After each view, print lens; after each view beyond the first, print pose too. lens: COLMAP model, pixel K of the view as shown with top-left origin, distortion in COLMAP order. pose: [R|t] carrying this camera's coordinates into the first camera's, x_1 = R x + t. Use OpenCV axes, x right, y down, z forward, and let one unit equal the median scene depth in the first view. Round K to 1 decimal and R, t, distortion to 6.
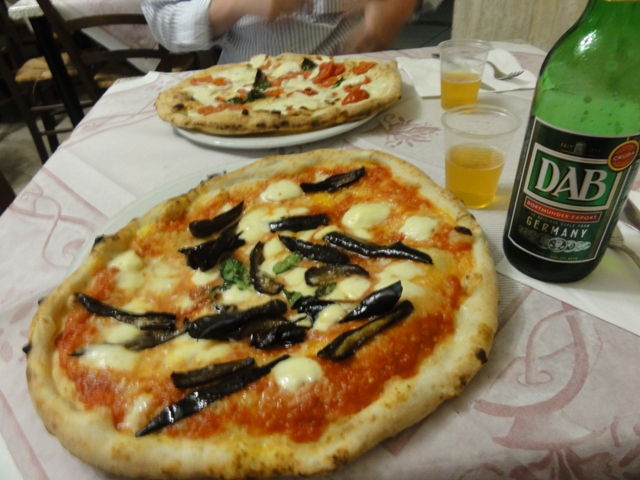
lens RADIAL K [[452.9, 0, 319.7], [0, 452.9, 241.2], [0, 0, 1]] dist [0.004177, -0.005611]
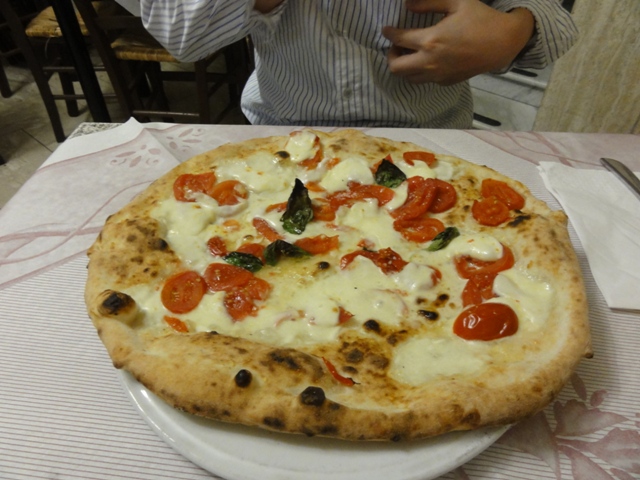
lens RADIAL K [[452.9, 0, 320.7], [0, 452.9, 238.9], [0, 0, 1]] dist [0.004177, -0.005611]
pose [[0.987805, 0.144768, -0.057308, -0.066519], [-0.138959, 0.985739, 0.094914, -0.367335], [0.070231, -0.085793, 0.993835, 0.455885]]
